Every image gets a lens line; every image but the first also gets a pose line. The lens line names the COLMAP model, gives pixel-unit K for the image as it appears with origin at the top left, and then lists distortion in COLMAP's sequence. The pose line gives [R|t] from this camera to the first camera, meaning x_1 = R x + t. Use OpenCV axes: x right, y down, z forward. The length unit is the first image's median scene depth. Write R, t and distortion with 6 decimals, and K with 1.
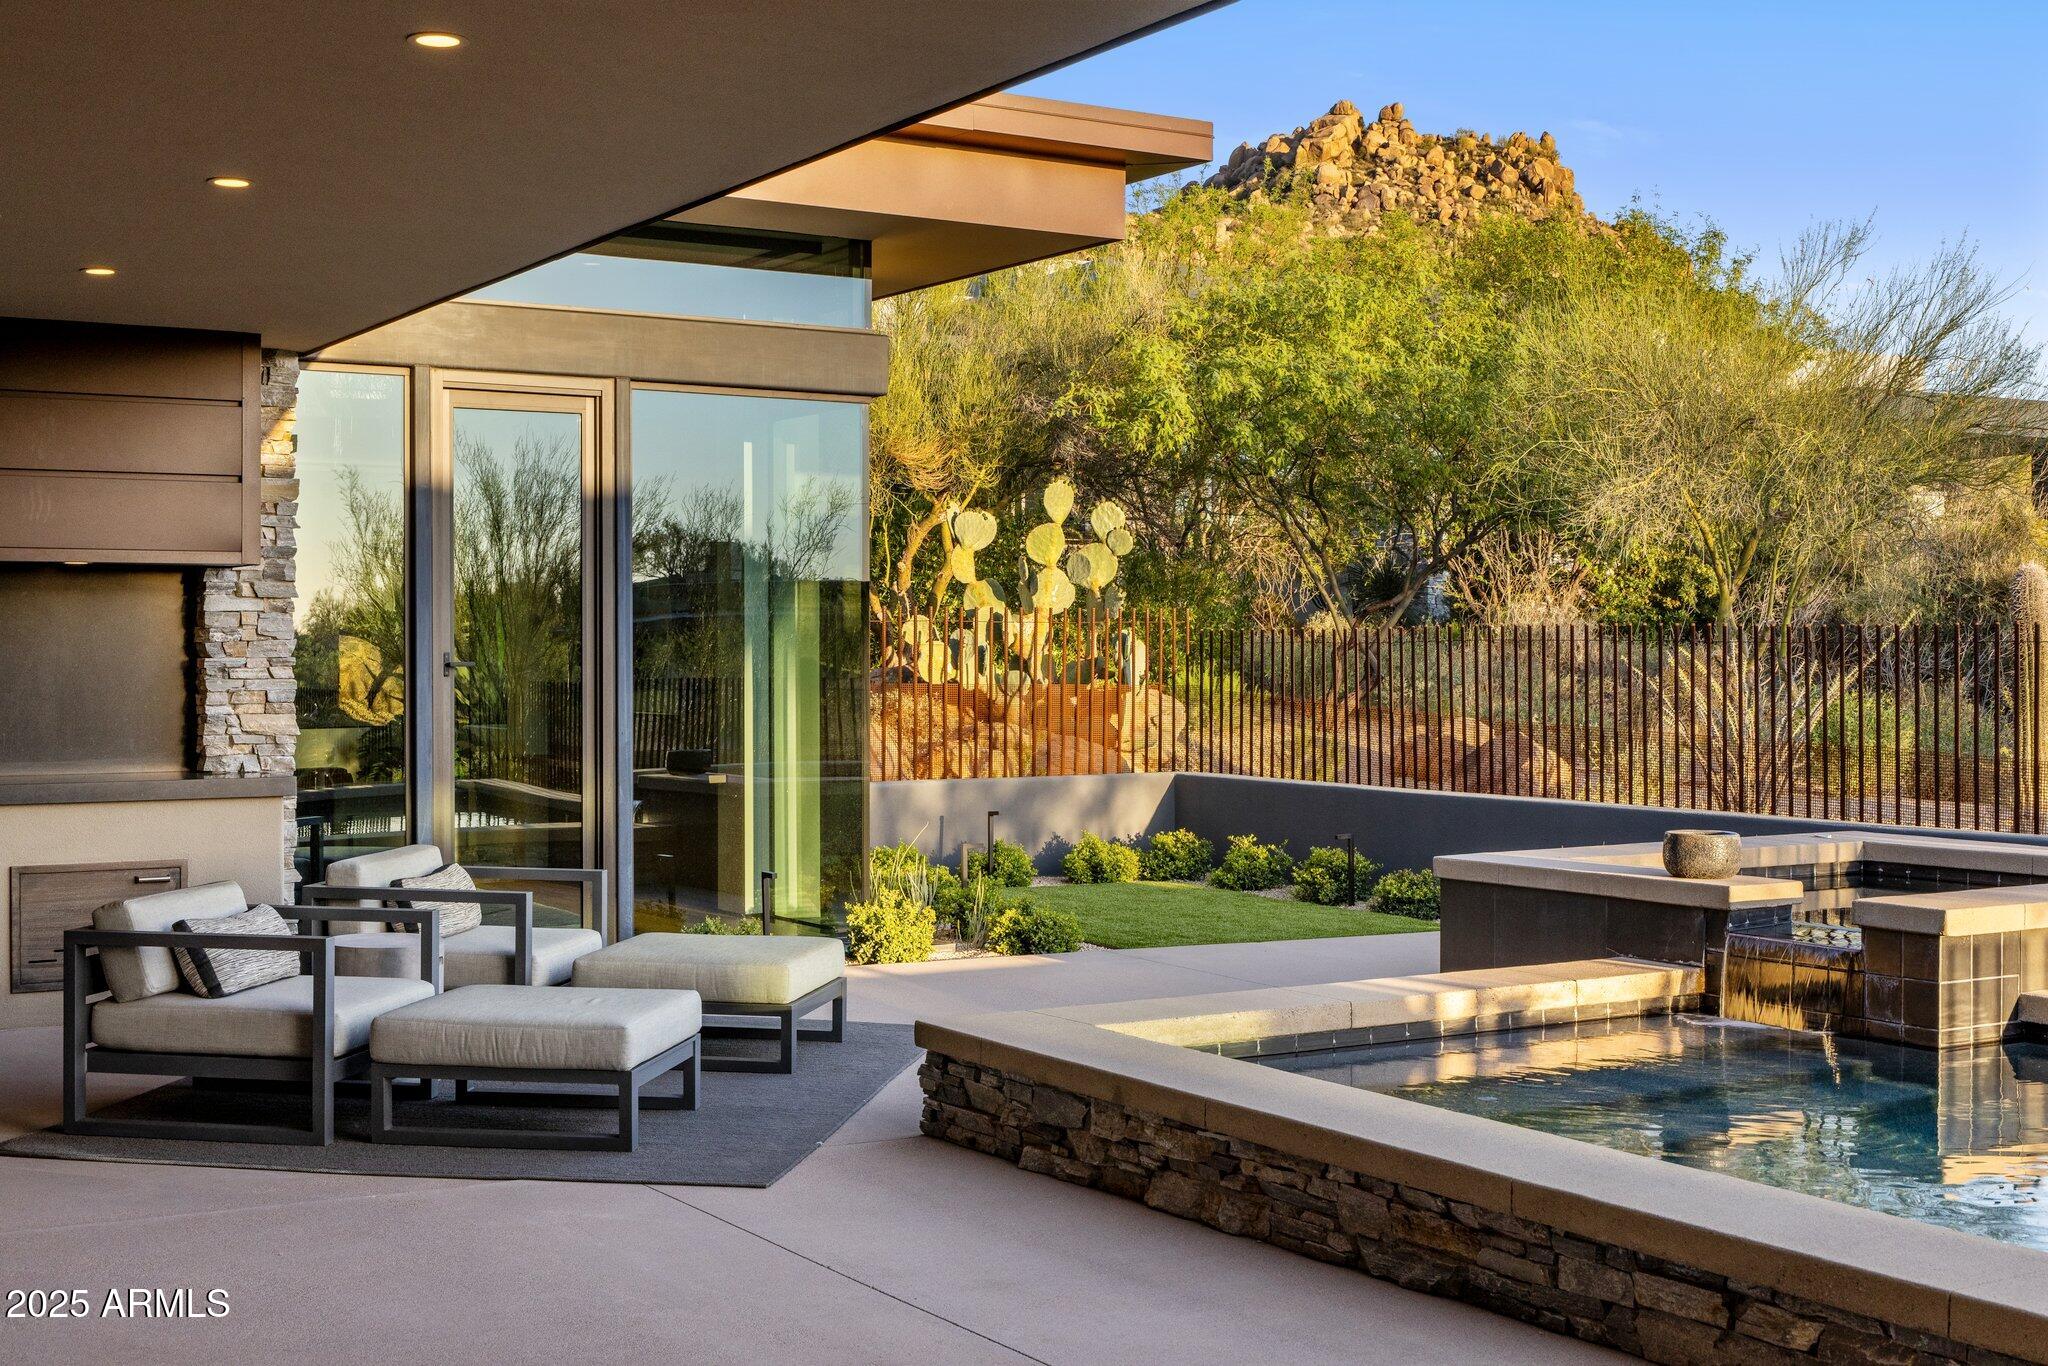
lens RADIAL K [[2469.2, 0, 1004.6], [0, 2469.2, 689.8], [0, 0, 1]] dist [-0.042061, 0.000000]
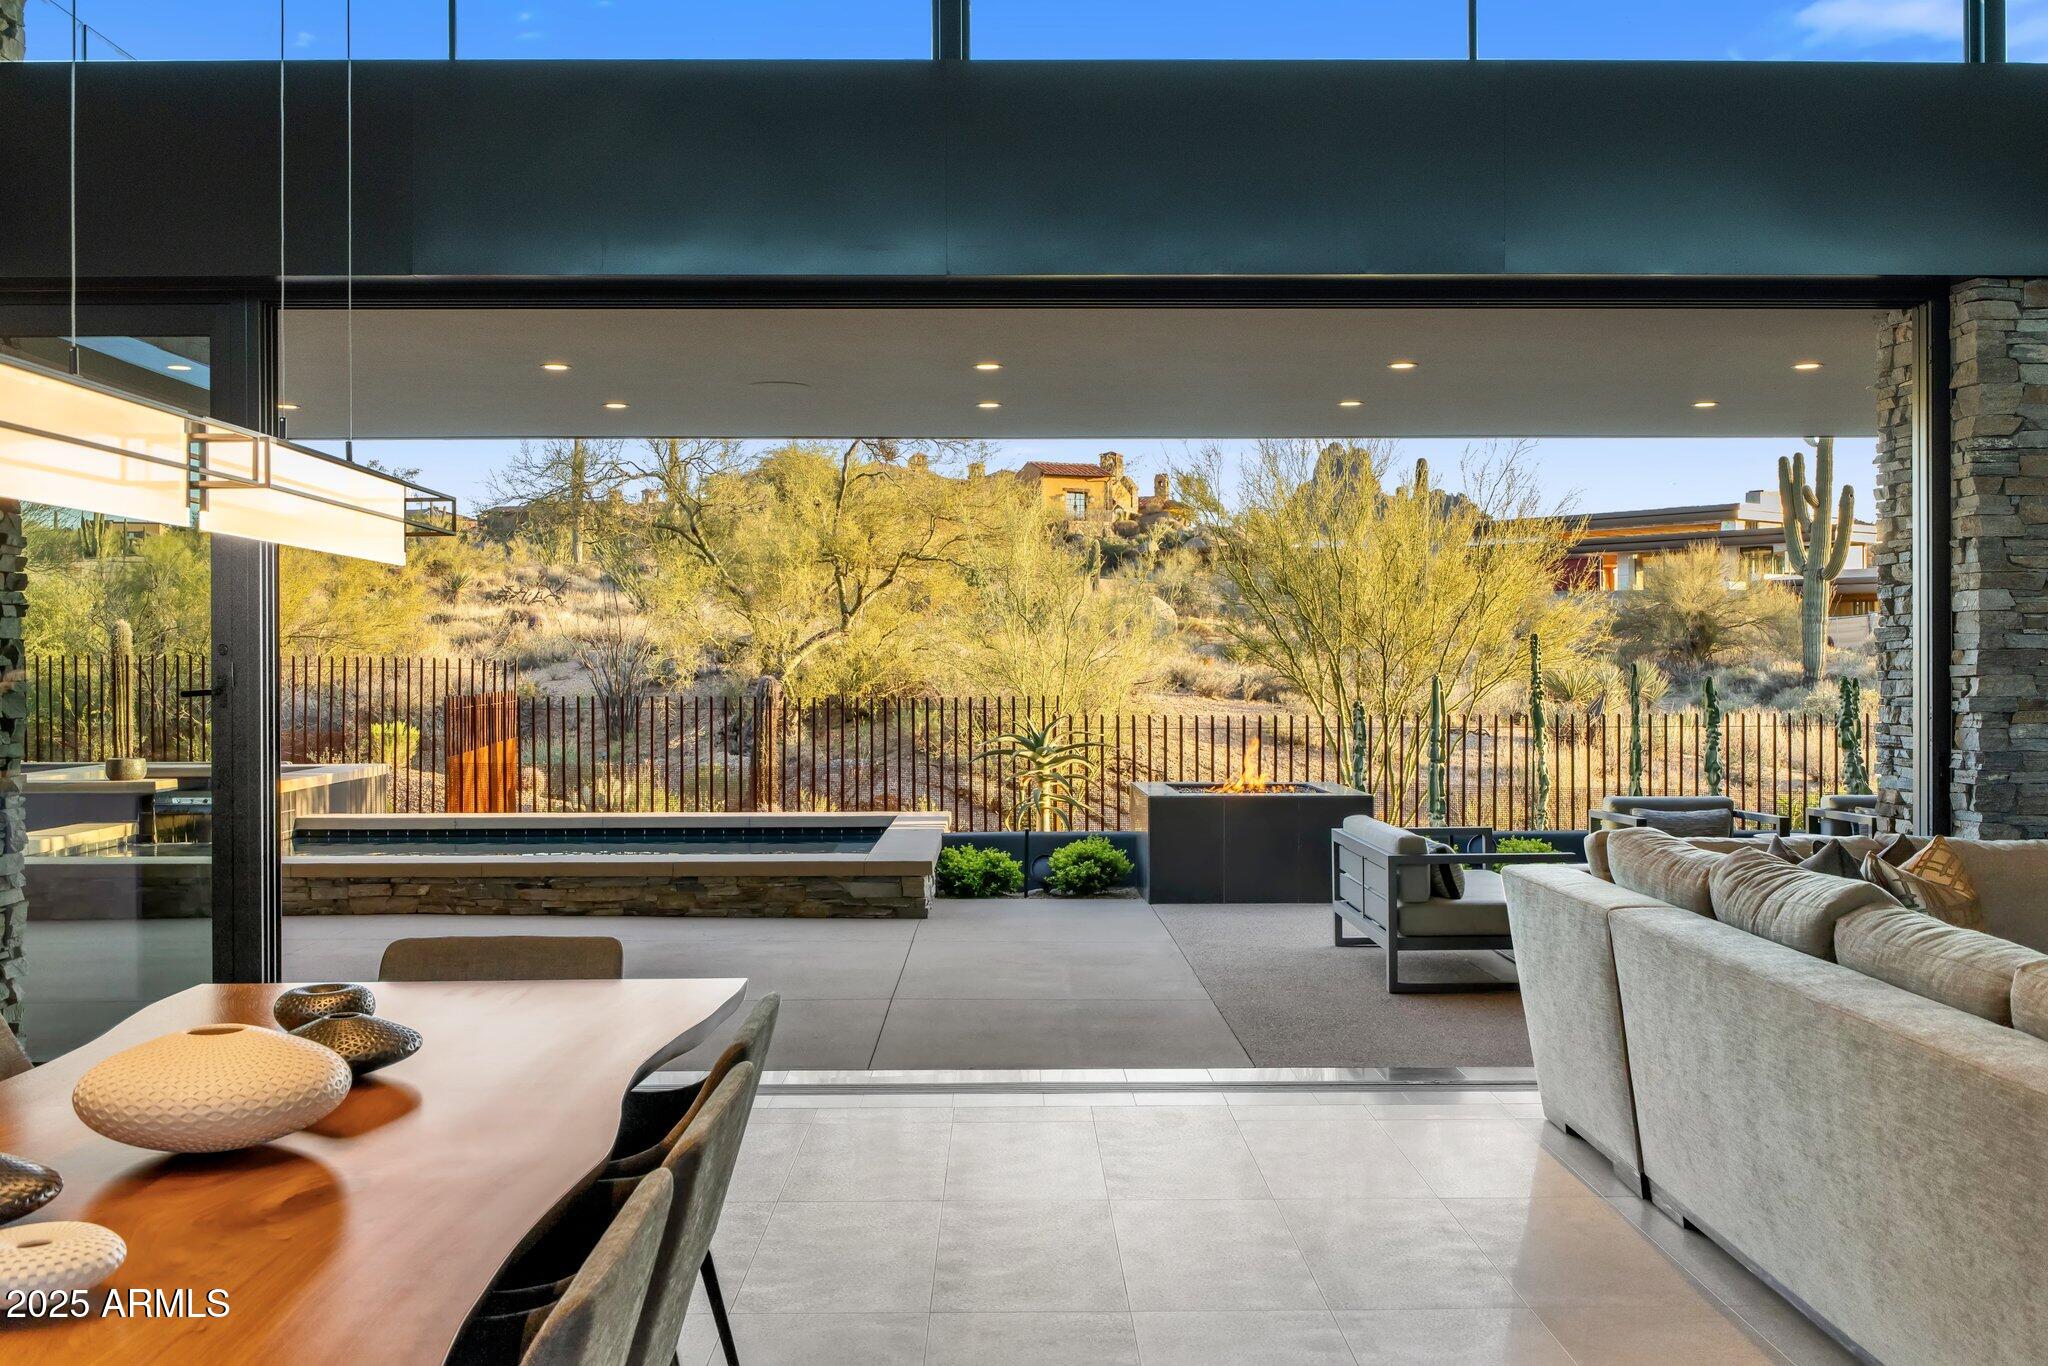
lens RADIAL K [[1922.9, 0, 1028.4], [0, 1922.9, 675.5], [0, 0, 1]] dist [-0.018522, 0.000000]
pose [[0.513240, -0.006330, 0.858222, -0.598472], [0.015599, 0.999876, -0.001954, 0.003440], [-0.858103, 0.014390, 0.513275, -0.398950]]
